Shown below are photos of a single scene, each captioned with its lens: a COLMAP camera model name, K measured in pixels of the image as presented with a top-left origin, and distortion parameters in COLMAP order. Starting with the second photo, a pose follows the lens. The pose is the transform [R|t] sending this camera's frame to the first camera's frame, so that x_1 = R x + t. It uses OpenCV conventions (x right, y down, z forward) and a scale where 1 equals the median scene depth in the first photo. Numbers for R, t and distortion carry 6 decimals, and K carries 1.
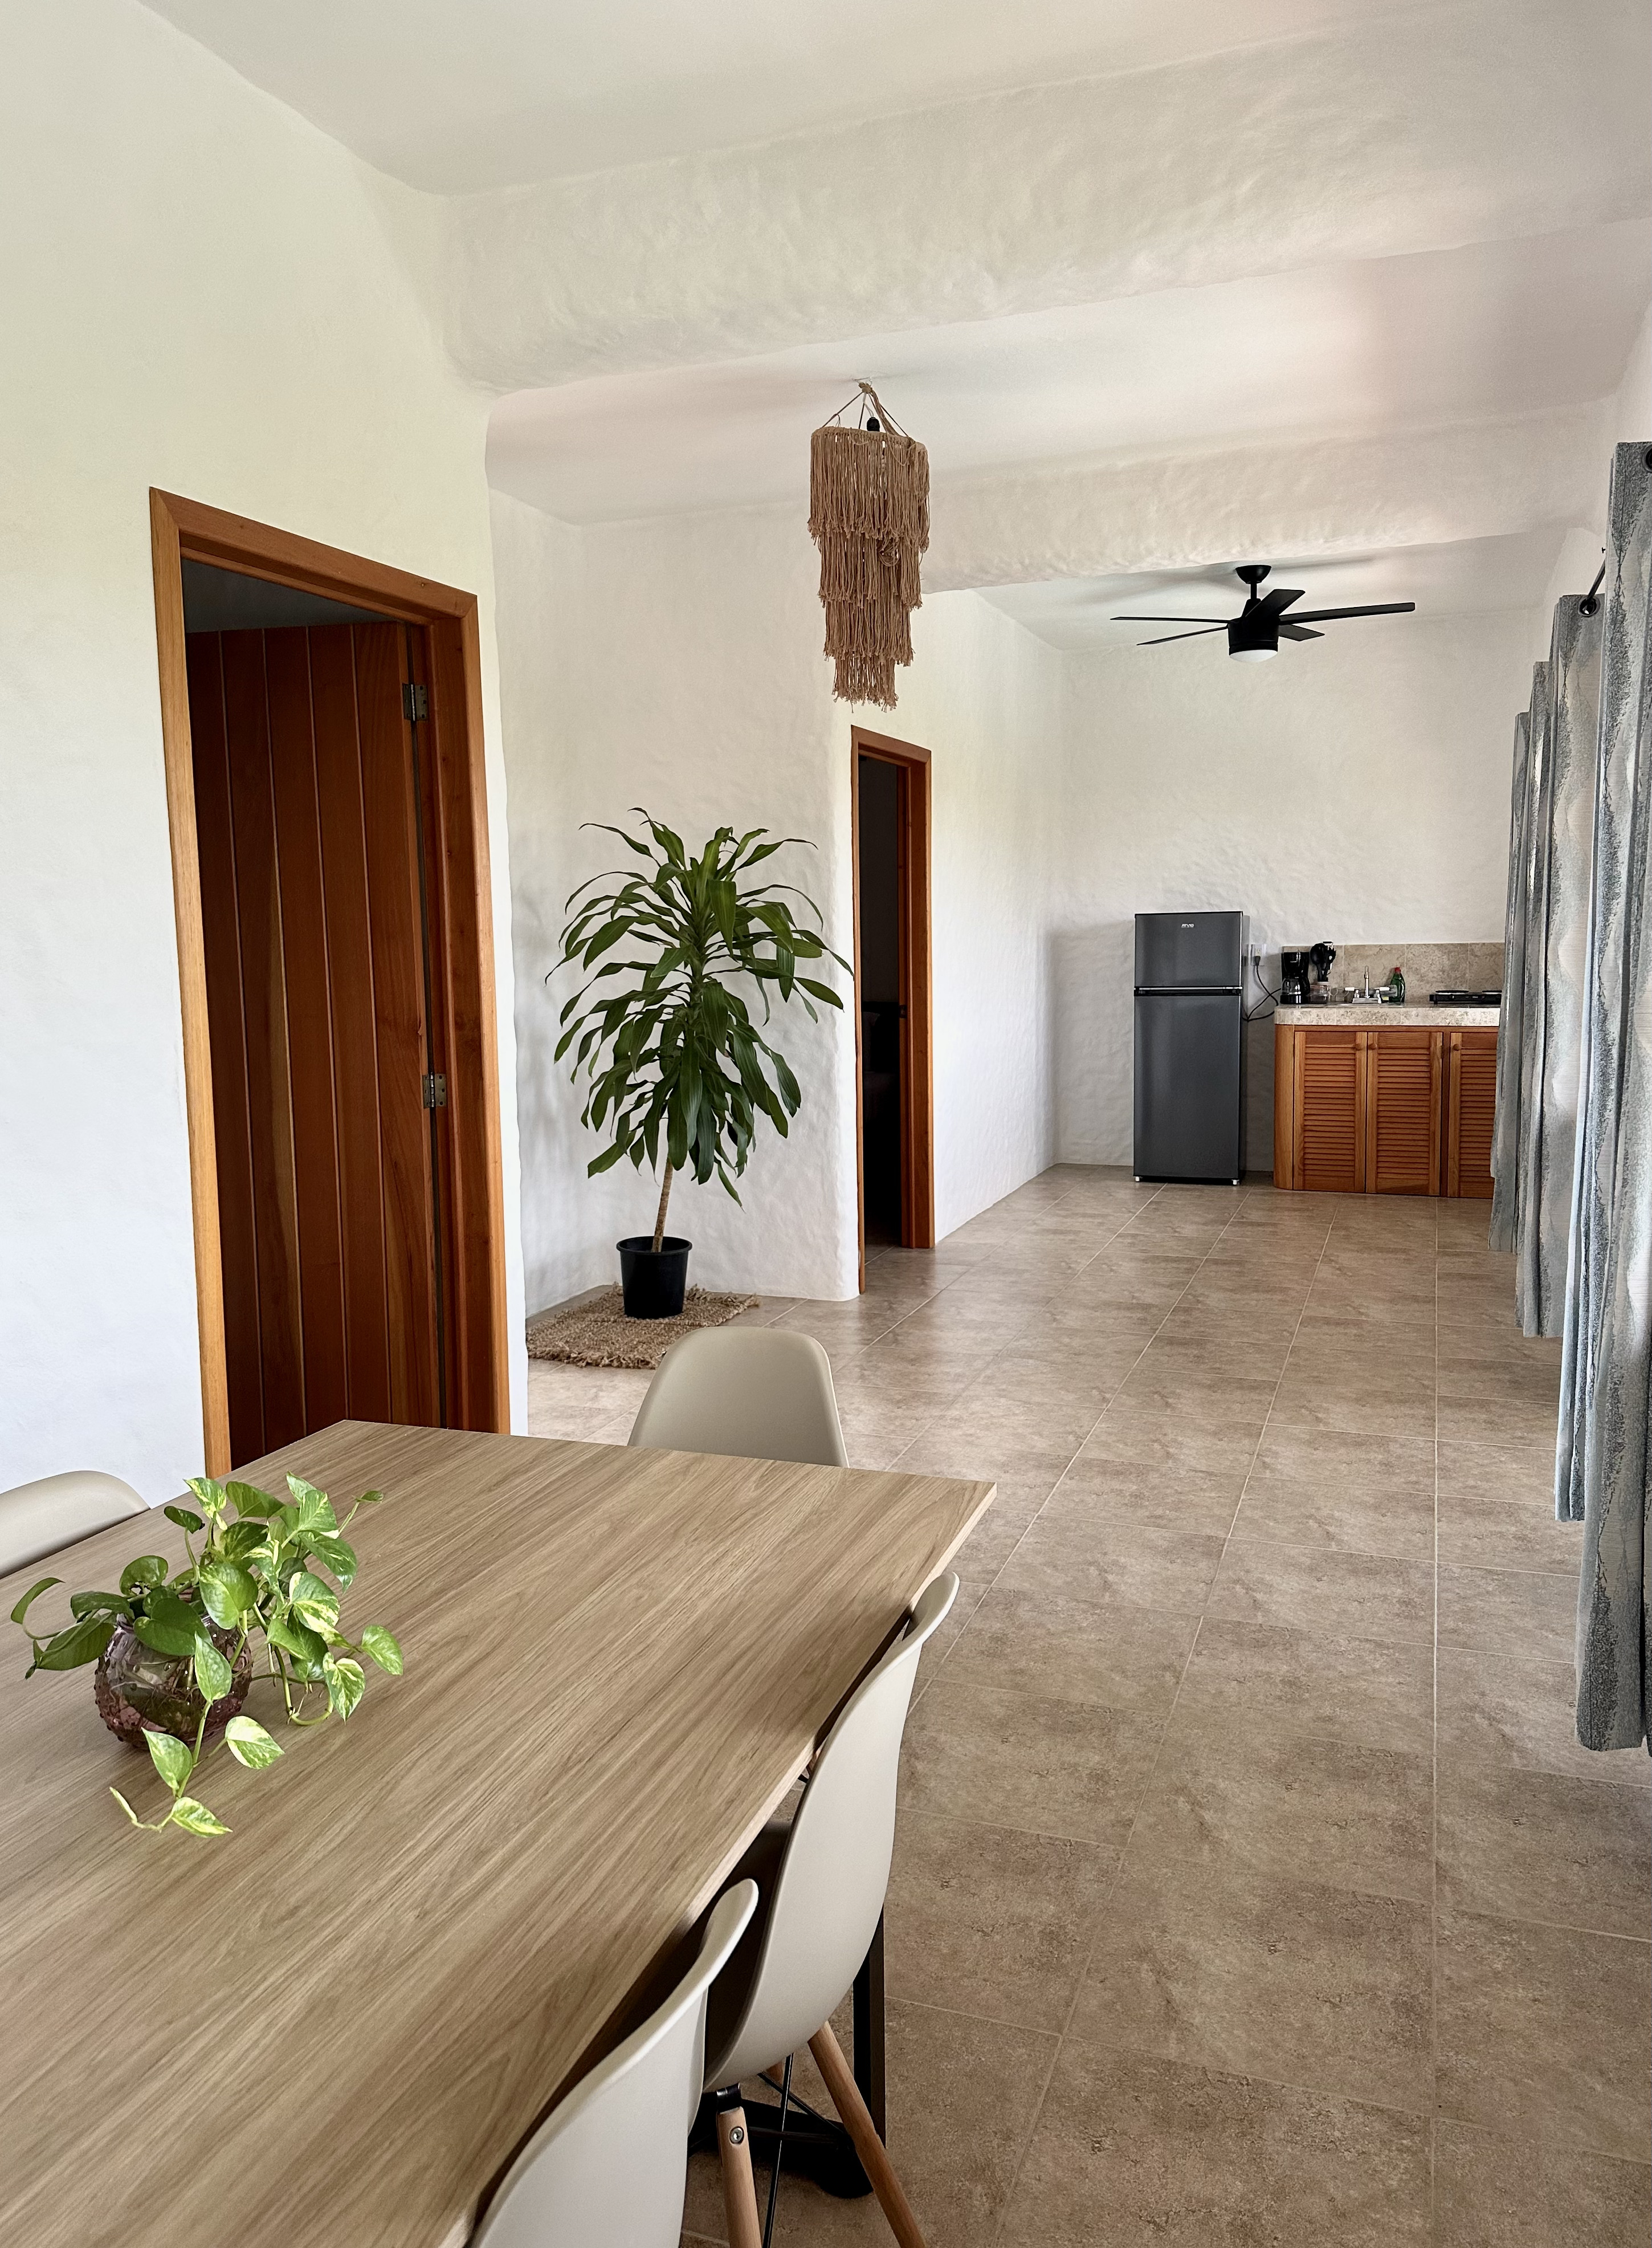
lens RADIAL K [[1652.2, 0, 826.0], [0, 1652.2, 1124.0], [0, 0, 1]] dist [0.001152, 0.000221]
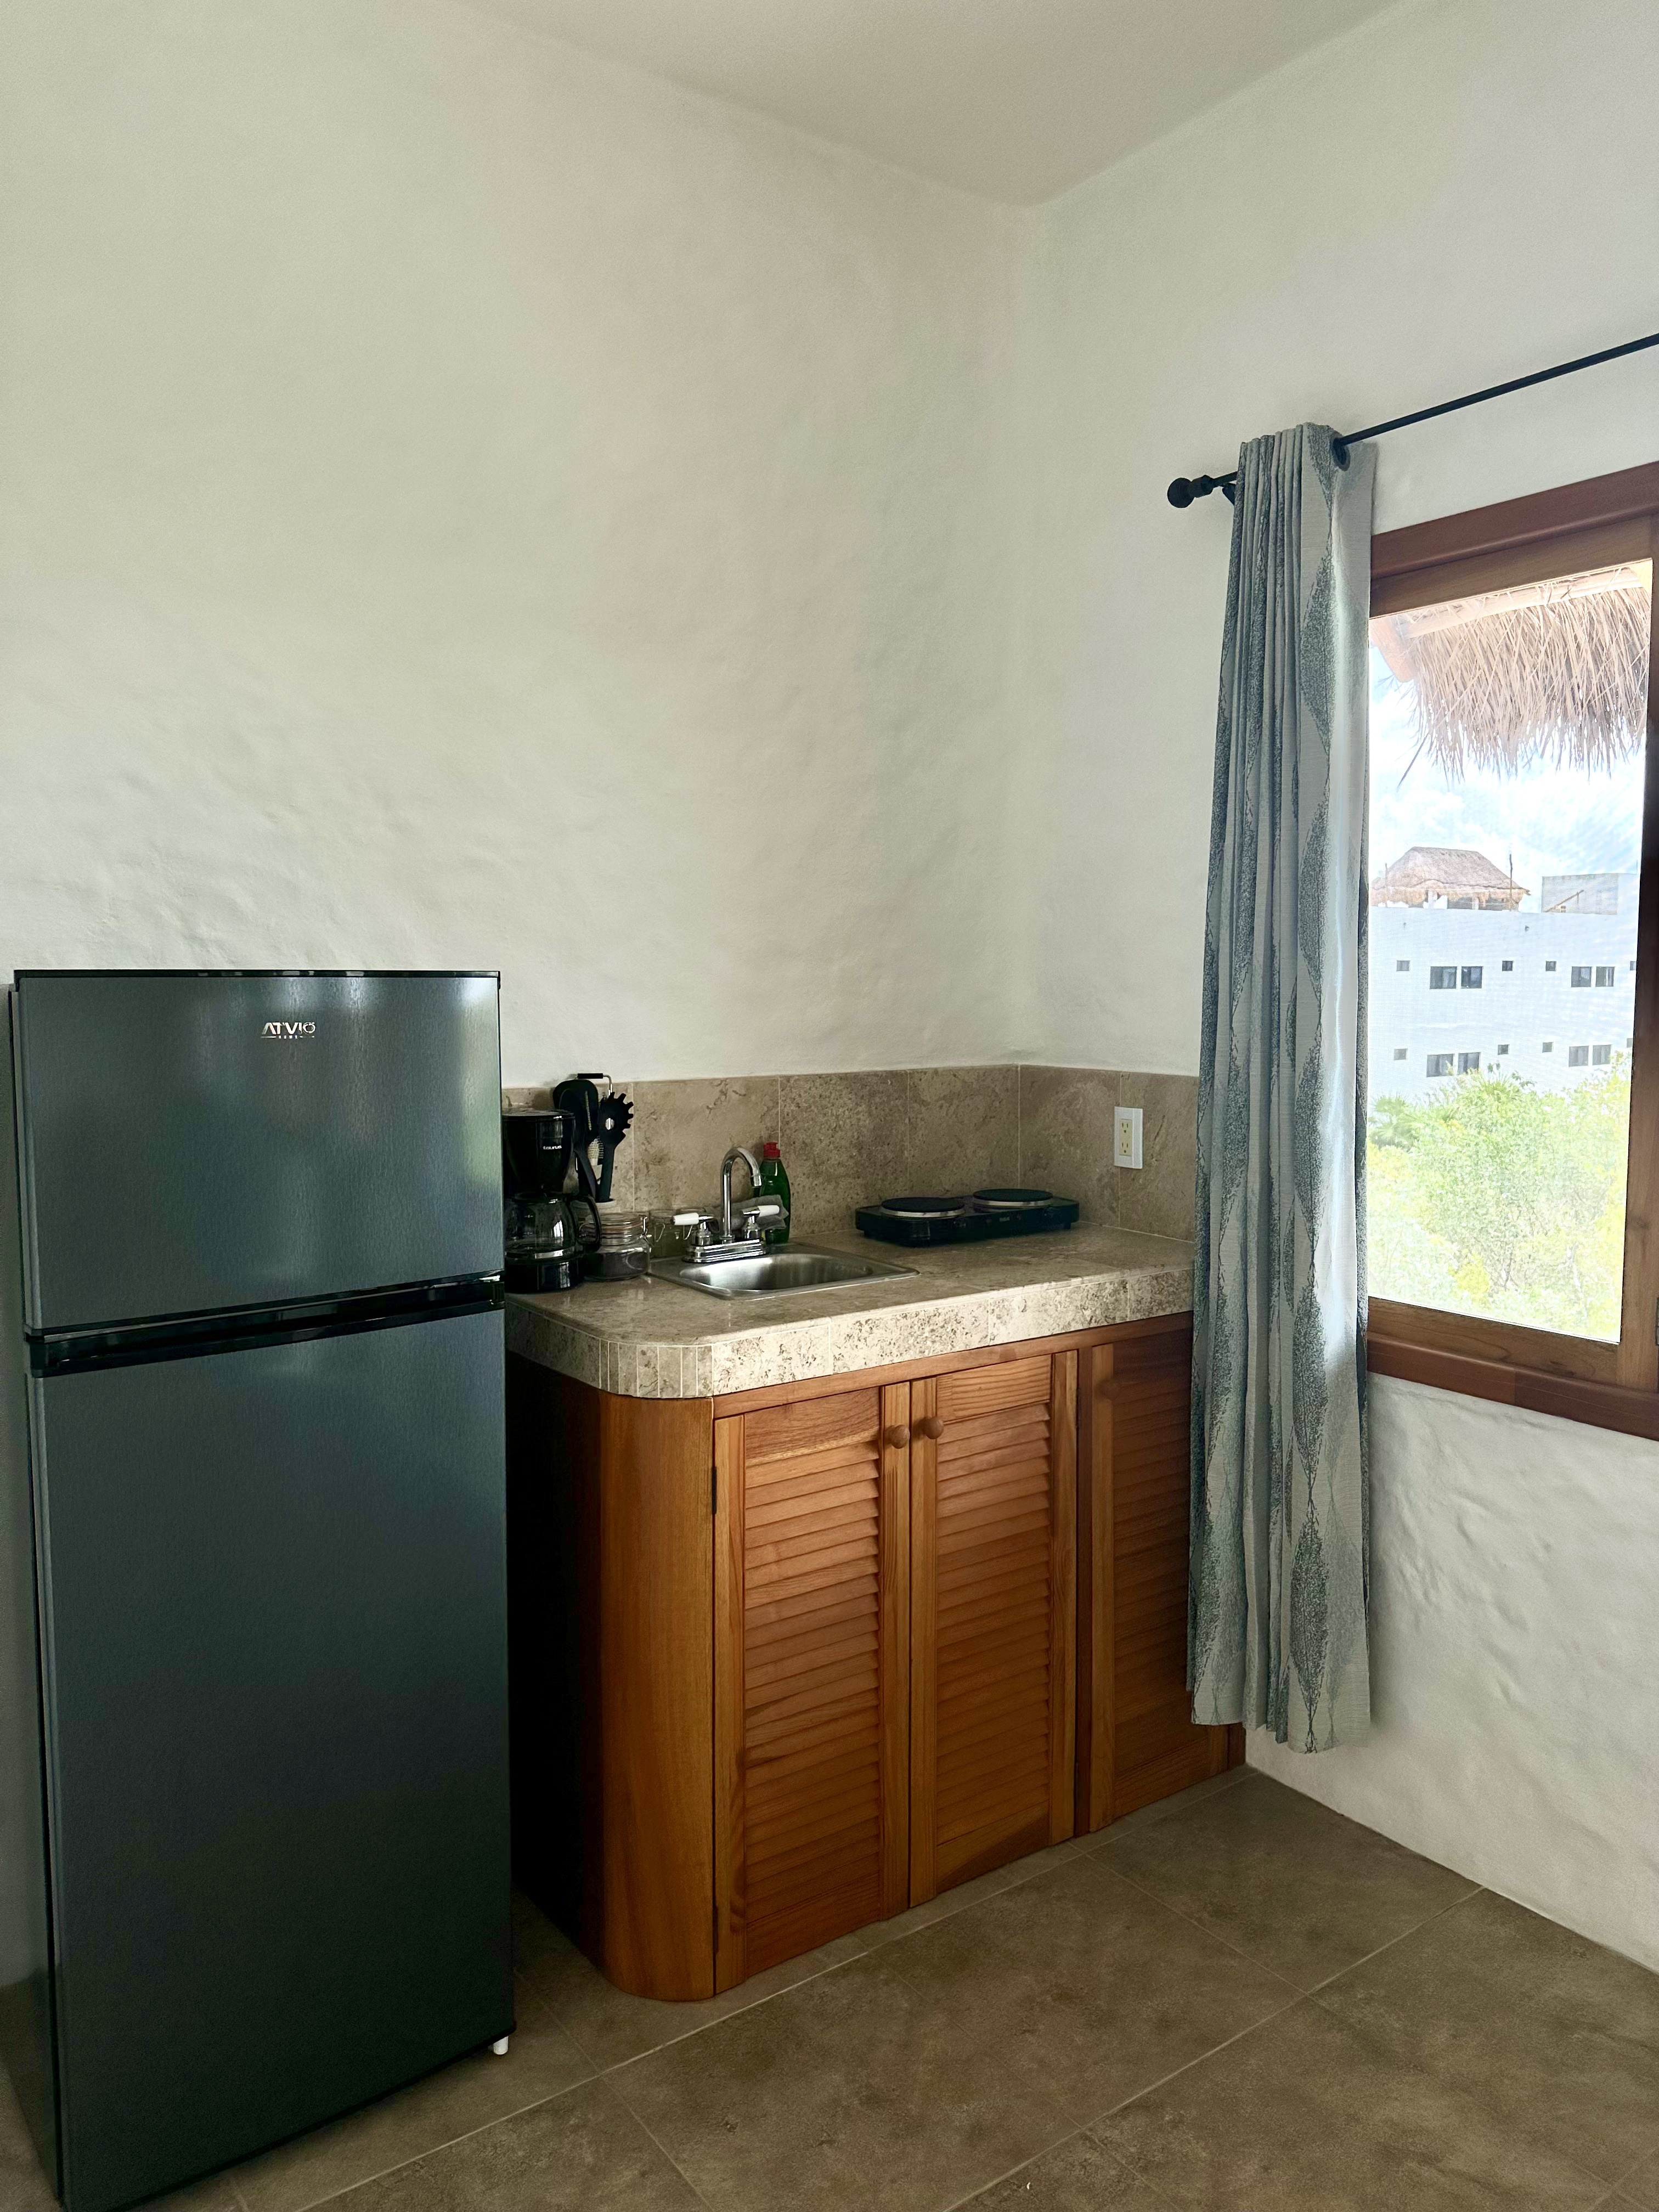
lens RADIAL K [[1570.4, 0, 829.5], [0, 1570.4, 1106.0], [0, 0, 1]] dist [0.096693, 0.000359]
pose [[0.562050, -0.047093, 0.825762, 0.079722], [0.084965, 0.996383, -0.001007, -0.100573], [-0.822728, 0.070727, 0.564018, 0.798549]]
